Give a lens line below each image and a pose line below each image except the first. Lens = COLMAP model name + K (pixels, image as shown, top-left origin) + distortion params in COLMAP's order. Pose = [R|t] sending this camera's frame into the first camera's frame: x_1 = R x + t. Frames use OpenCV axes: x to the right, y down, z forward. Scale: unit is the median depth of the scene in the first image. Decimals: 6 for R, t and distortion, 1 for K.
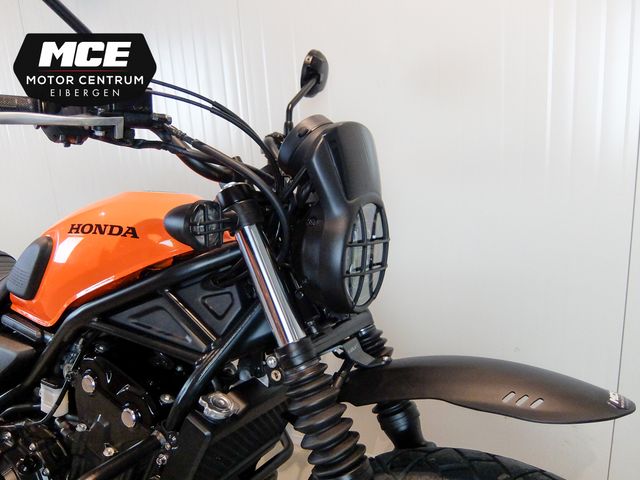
lens RADIAL K [[490.0, 0, 320.0], [0, 490.0, 240.0], [0, 0, 1]] dist [-0.031683, -0.005304]
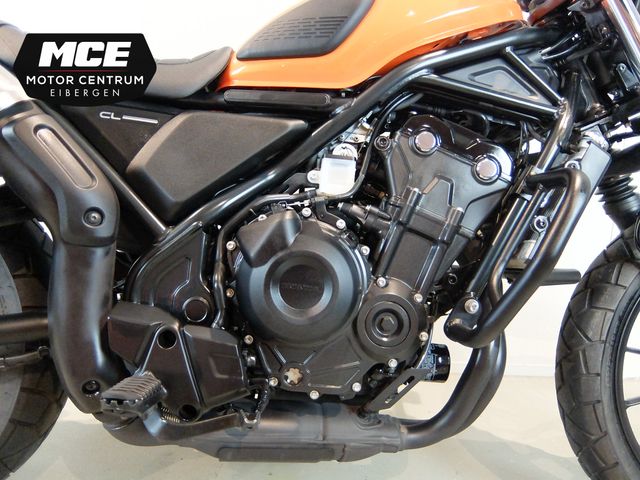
lens RADIAL K [[490.0, 0, 320.0], [0, 490.0, 240.0], [0, 0, 1]] dist [-0.031683, -0.005304]
pose [[0.883559, 0.038493, 0.466736, -1.095738], [0.004844, 0.995812, -0.091297, 0.577429], [-0.468295, 0.082927, 0.879672, 0.317608]]
